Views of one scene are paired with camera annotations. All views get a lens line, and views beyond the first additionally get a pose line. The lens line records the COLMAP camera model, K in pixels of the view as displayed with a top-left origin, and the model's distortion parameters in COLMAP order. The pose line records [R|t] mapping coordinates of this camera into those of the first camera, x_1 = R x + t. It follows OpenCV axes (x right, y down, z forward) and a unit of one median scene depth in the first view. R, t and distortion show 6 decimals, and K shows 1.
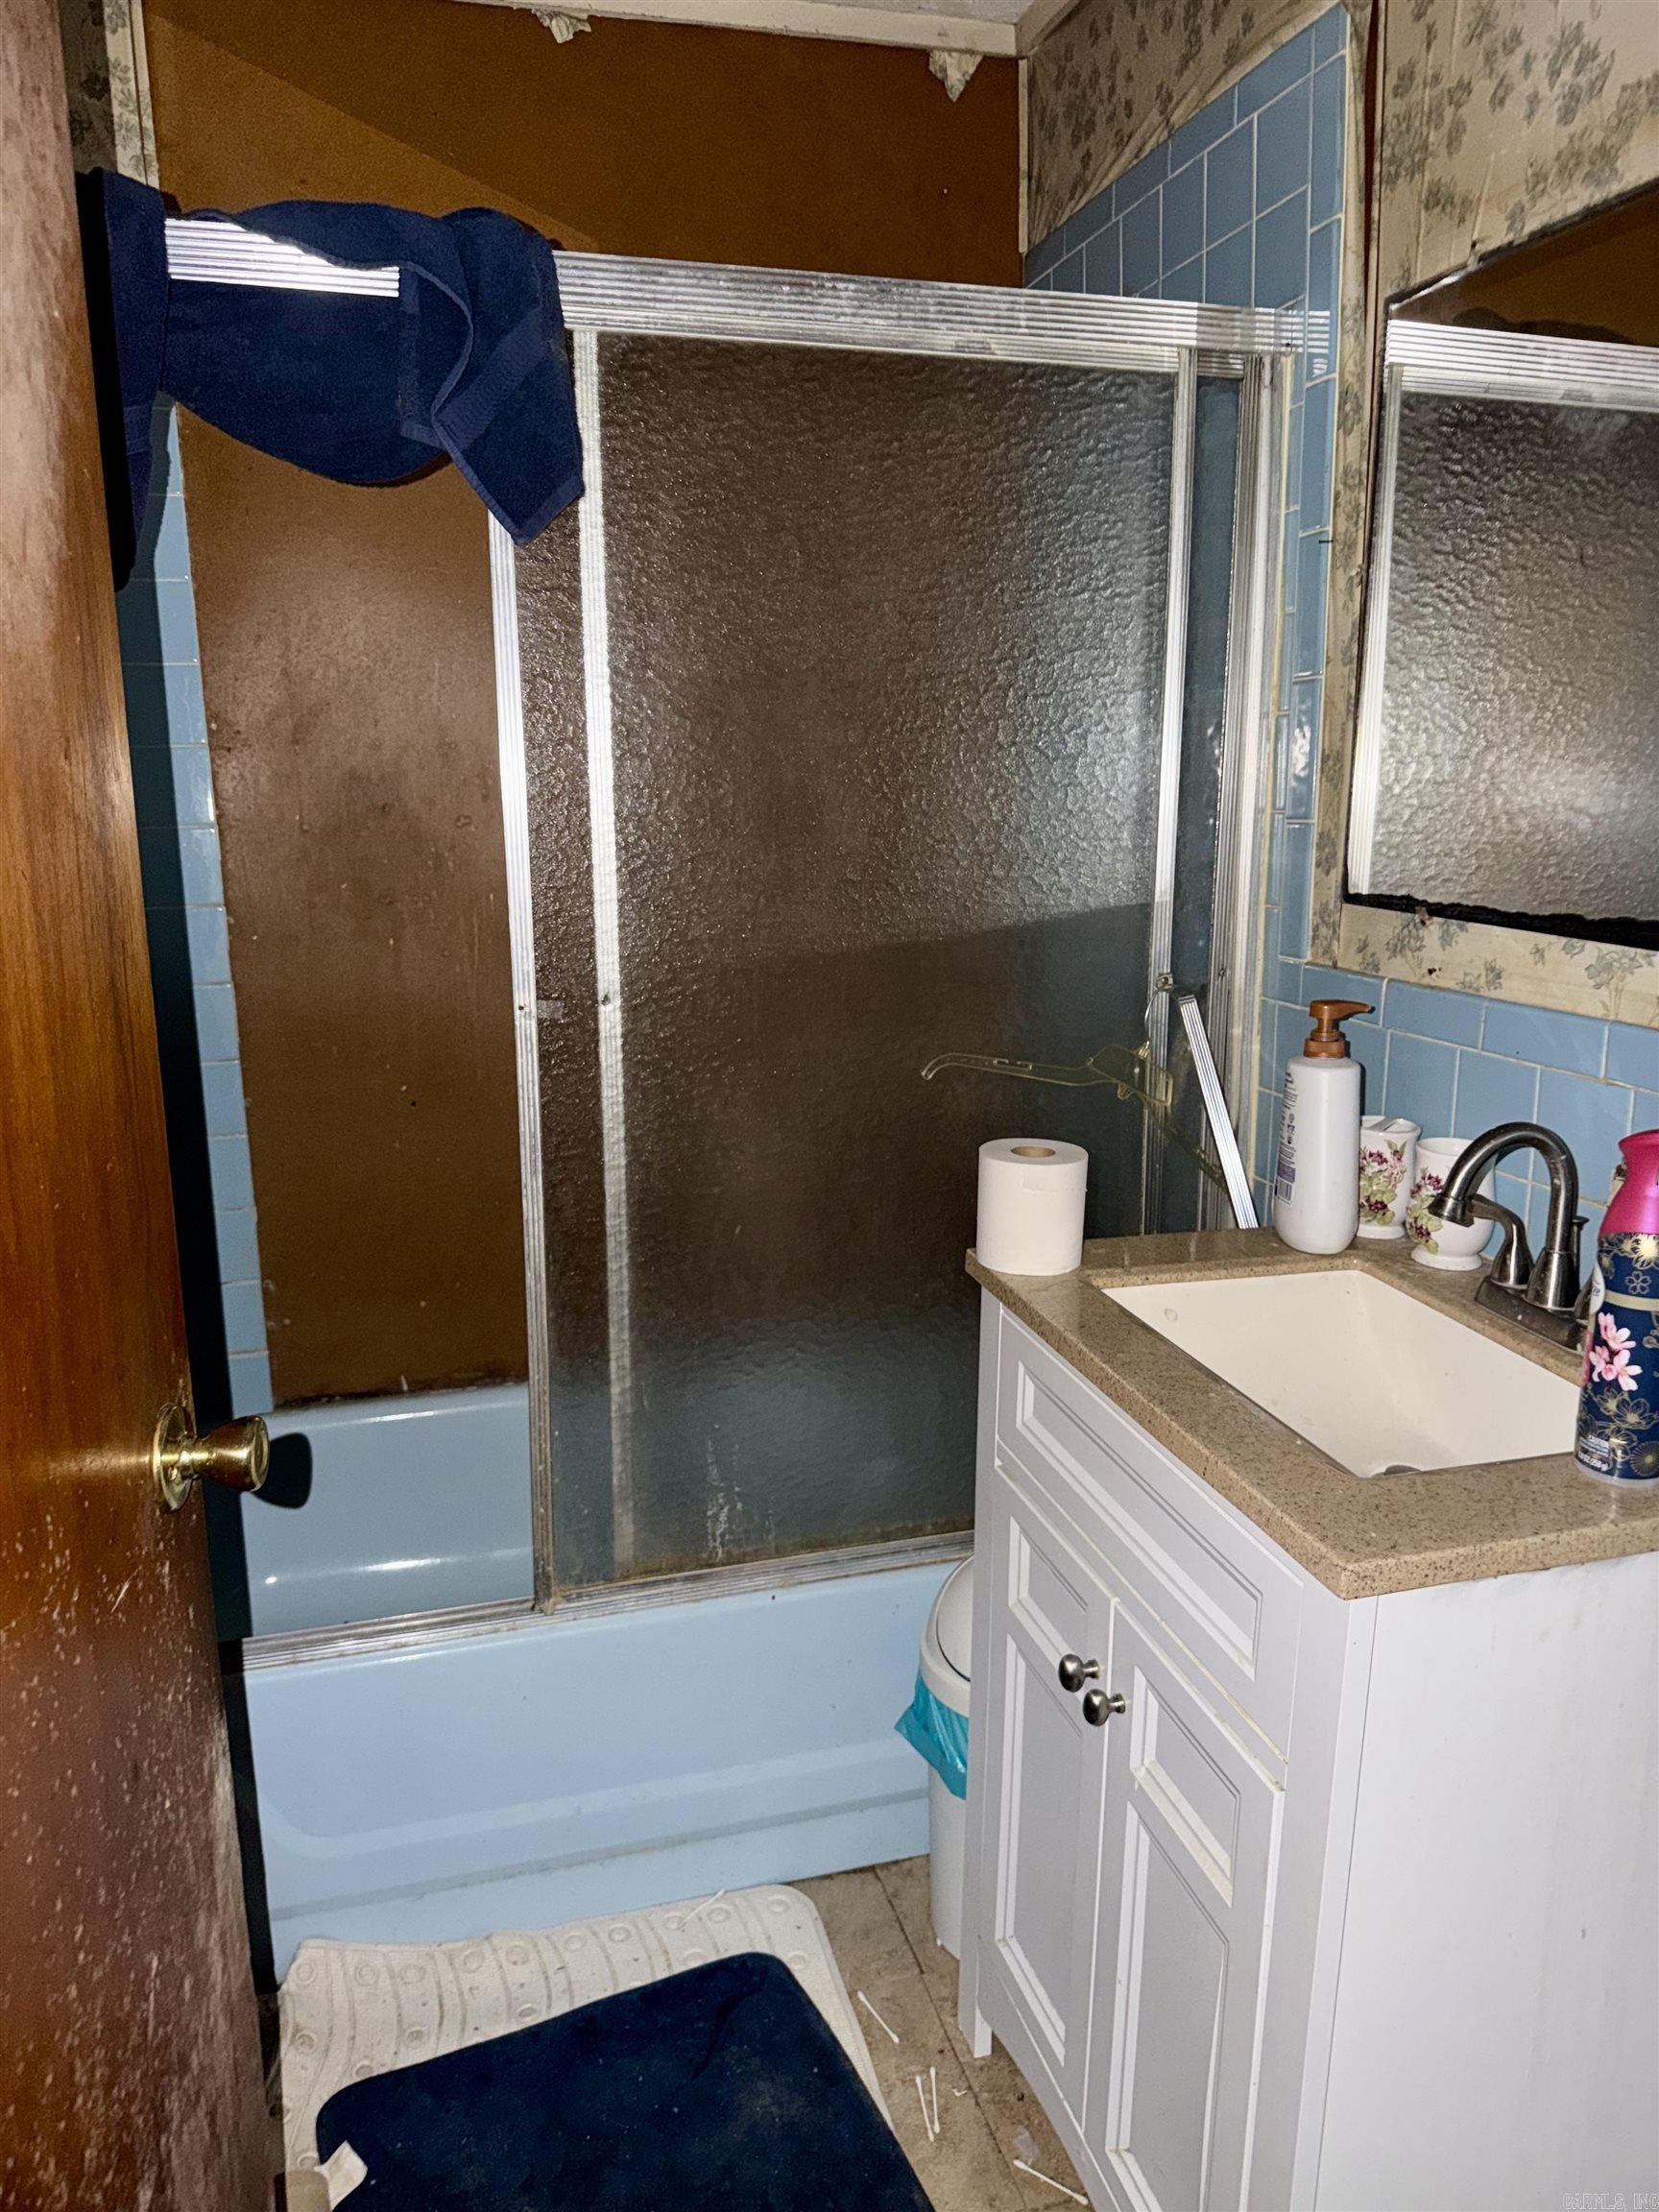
lens RADIAL K [[1559.8, 0, 837.1], [0, 1559.8, 1083.6], [0, 0, 1]] dist [0.044145, -0.058269]
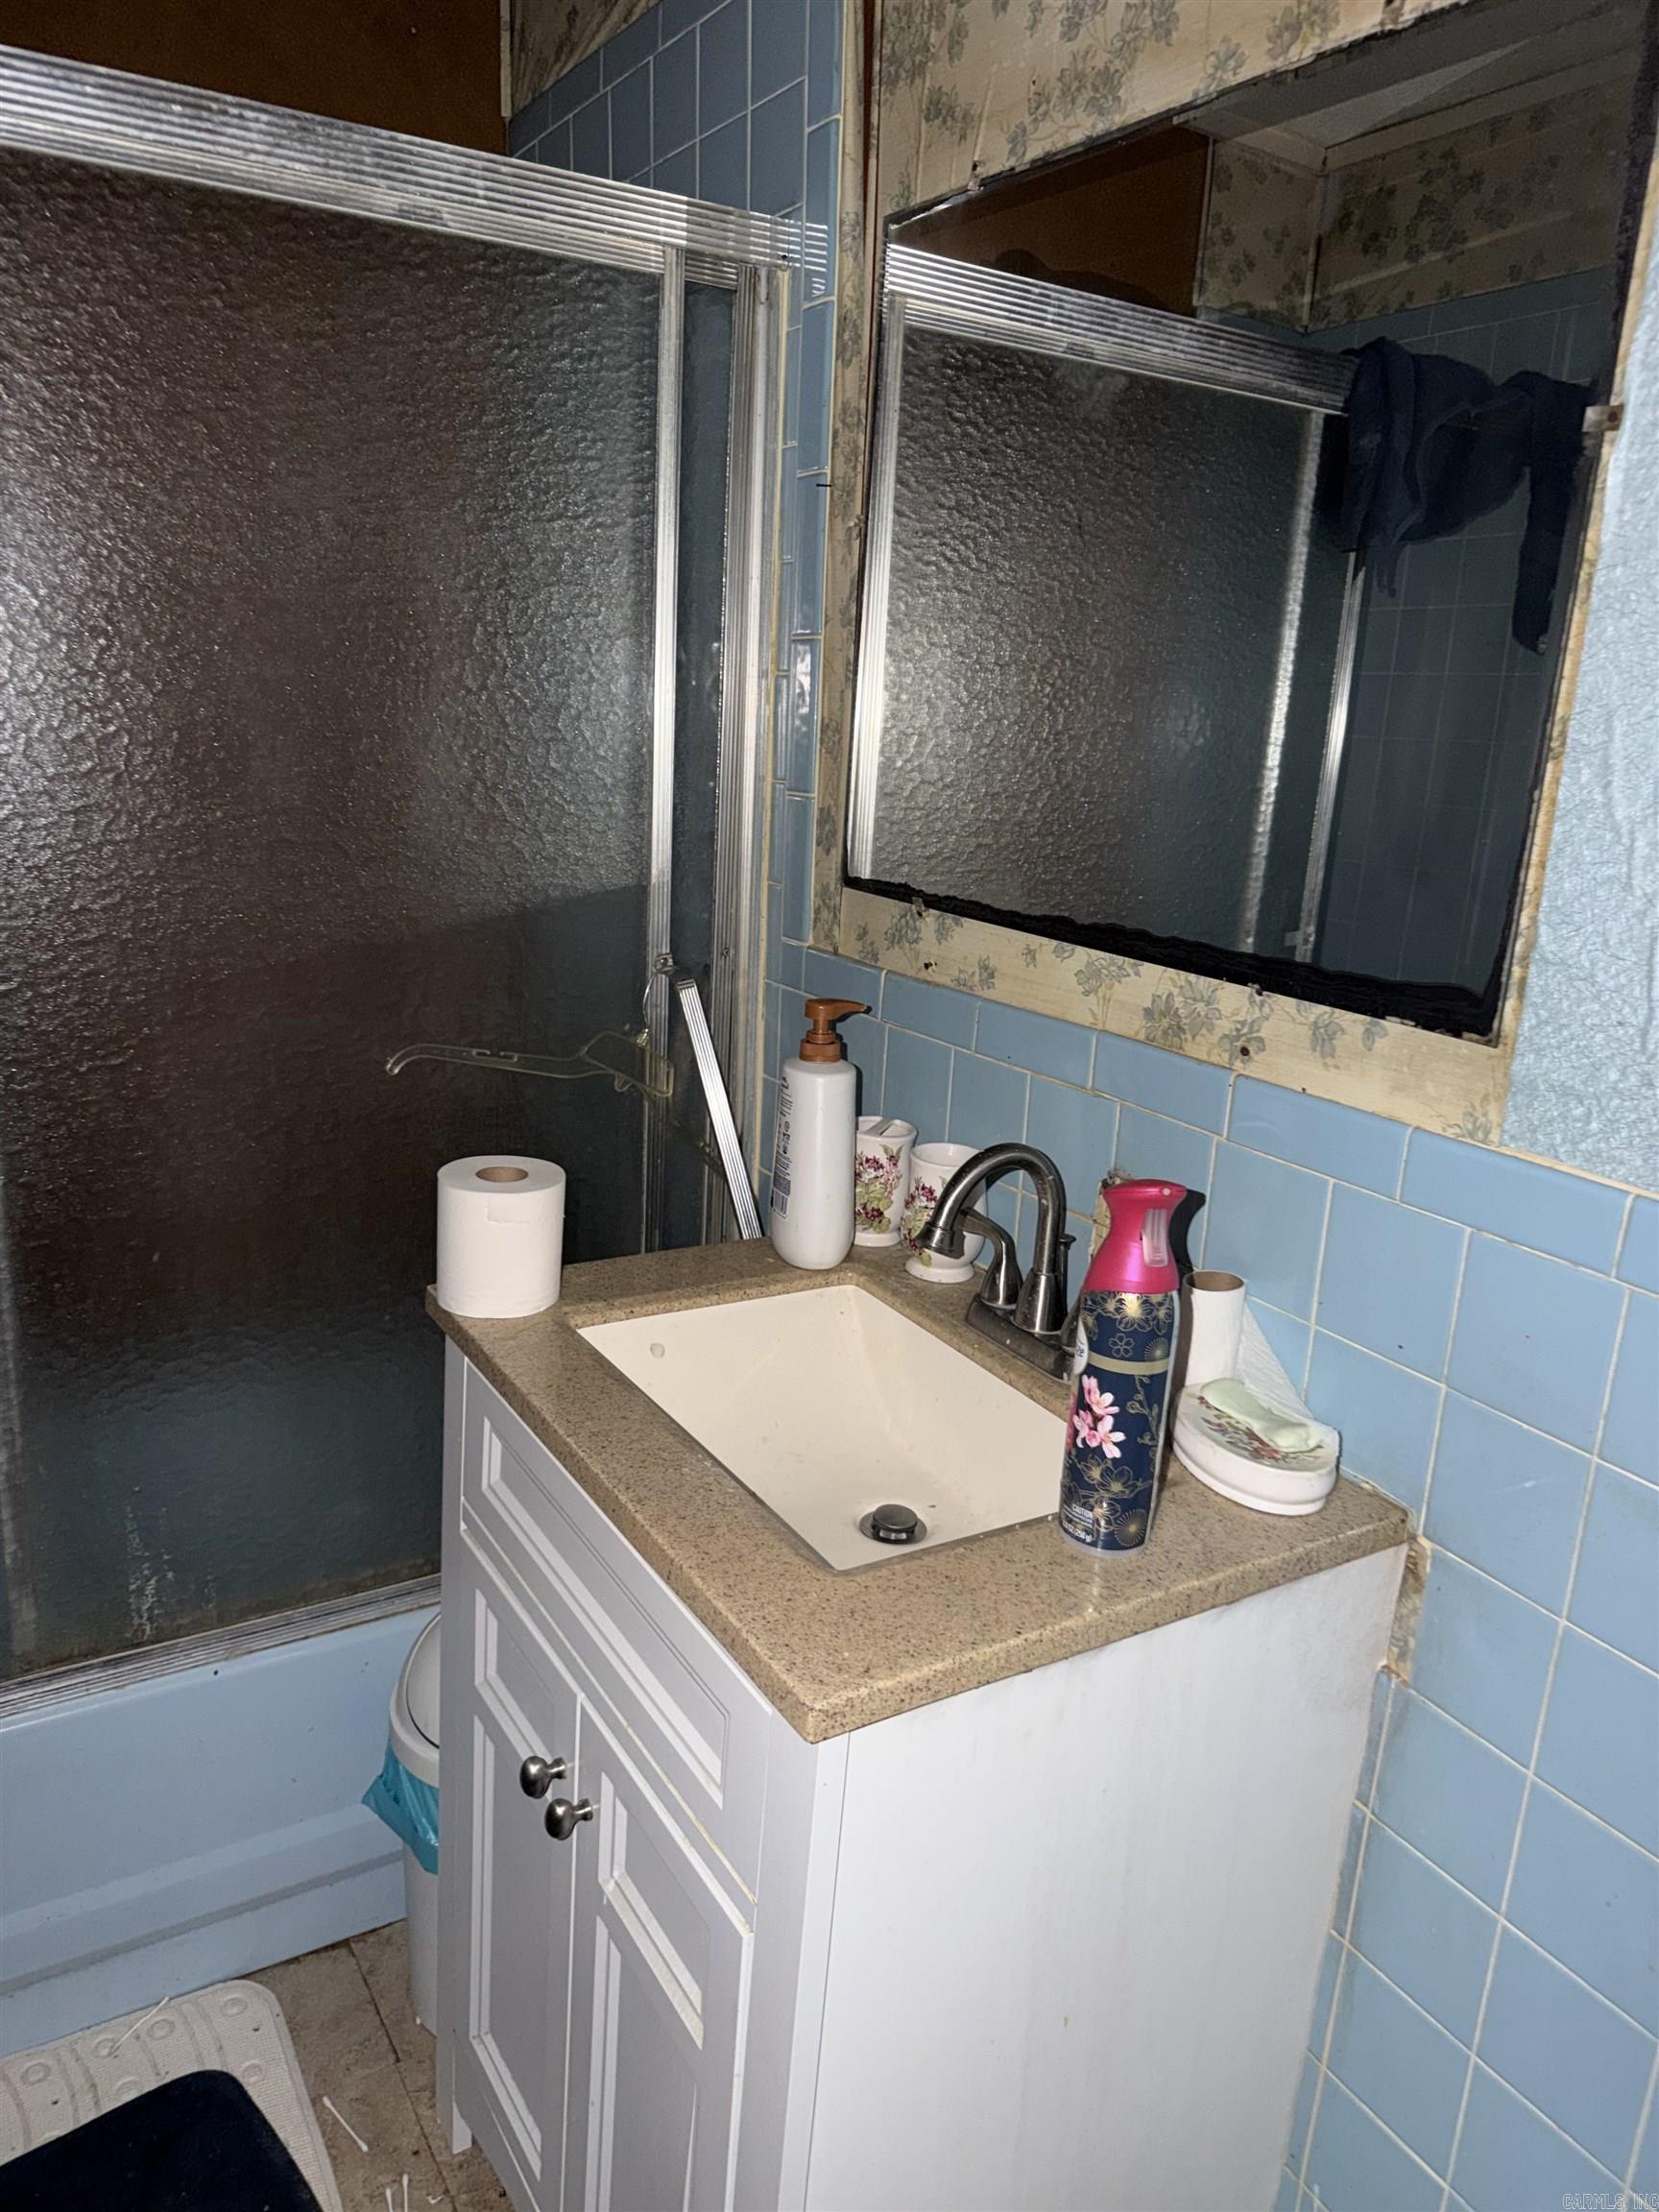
lens RADIAL K [[1559.8, 0, 802.0], [0, 1559.8, 1092.8], [0, 0, 1]] dist [0.044145, -0.058269]
pose [[0.965303, -0.016409, 0.260616, 0.055378], [0.001196, 0.998291, 0.058424, -0.046001], [-0.261130, -0.056085, 0.963673, 0.105144]]
